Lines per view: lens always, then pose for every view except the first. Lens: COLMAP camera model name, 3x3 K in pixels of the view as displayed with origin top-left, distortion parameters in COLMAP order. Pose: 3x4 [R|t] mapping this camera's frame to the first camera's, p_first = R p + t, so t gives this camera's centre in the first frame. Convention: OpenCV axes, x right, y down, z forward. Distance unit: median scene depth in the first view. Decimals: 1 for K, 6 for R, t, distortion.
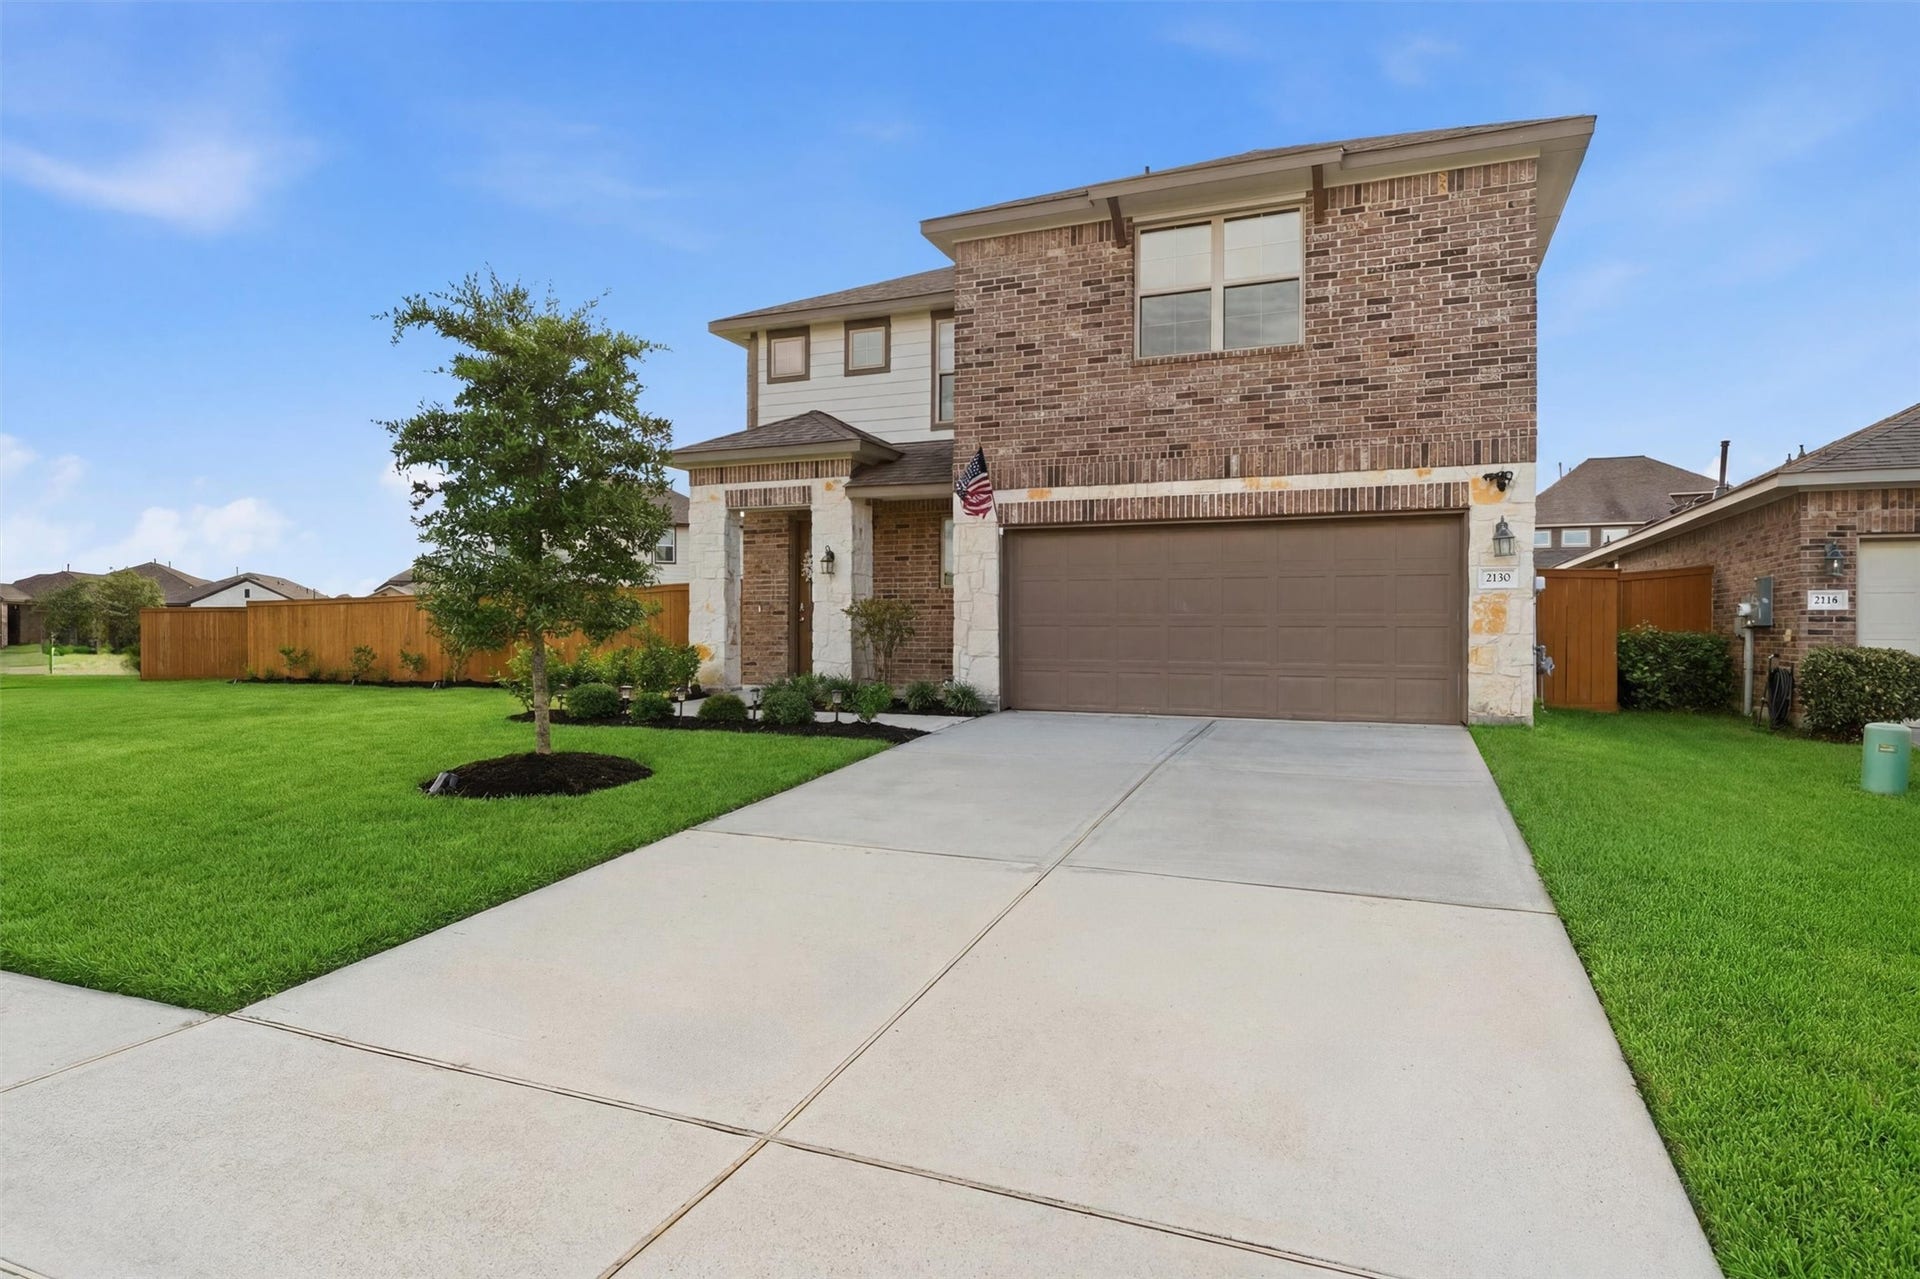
lens RADIAL K [[810.7, 0, 960.0], [0, 810.7, 639.5], [0, 0, 1]] dist [-0.002316, -0.000168]
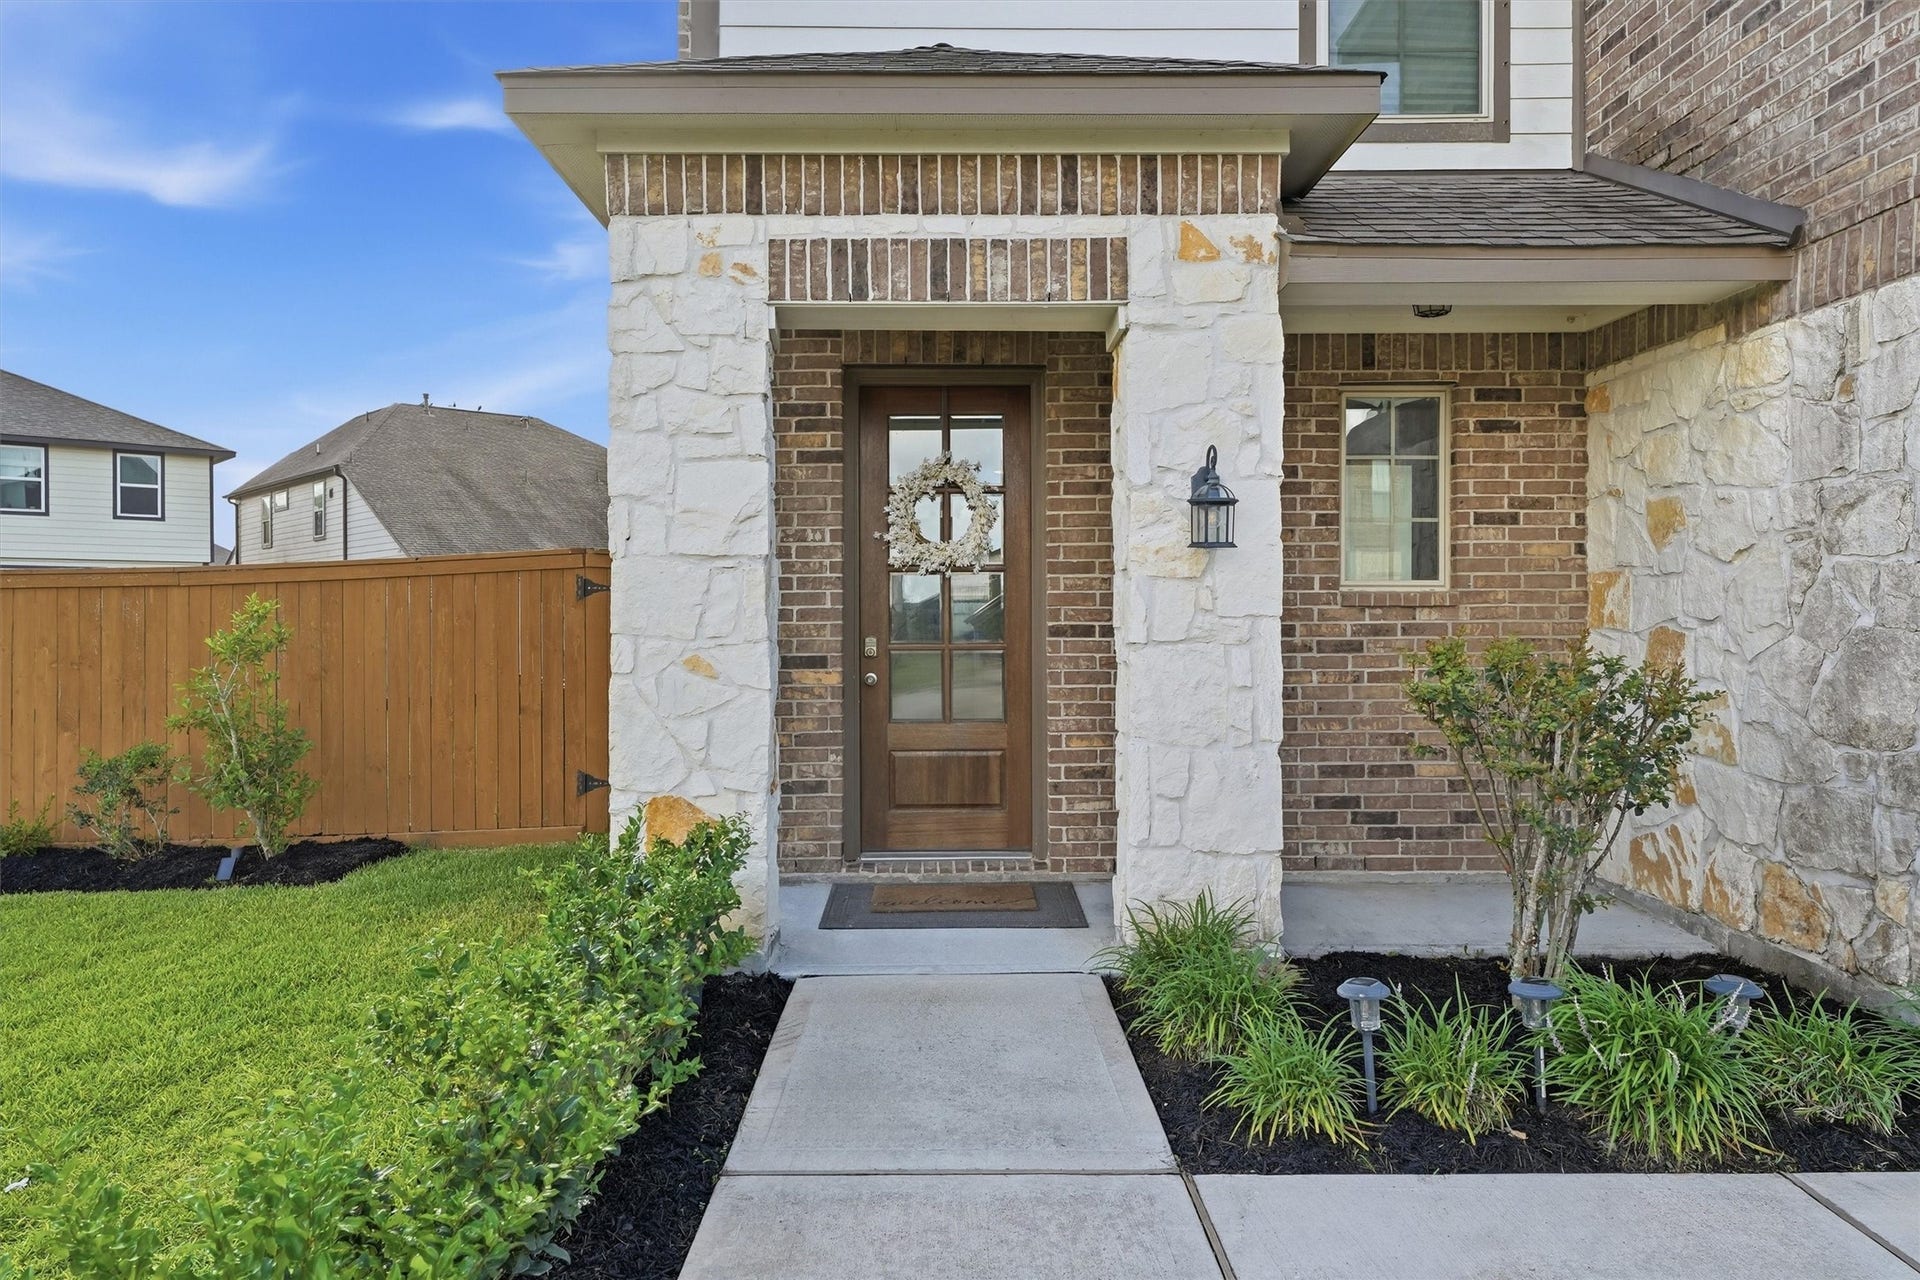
lens RADIAL K [[810.7, 0, 960.0], [0, 810.7, 640.0], [0, 0, 1]] dist [-0.002316, -0.000168]
pose [[0.944512, 0.005500, 0.328431, -0.321664], [0.002263, 0.999727, -0.023250, -0.039973], [-0.328469, 0.022703, 0.944242, 0.726455]]
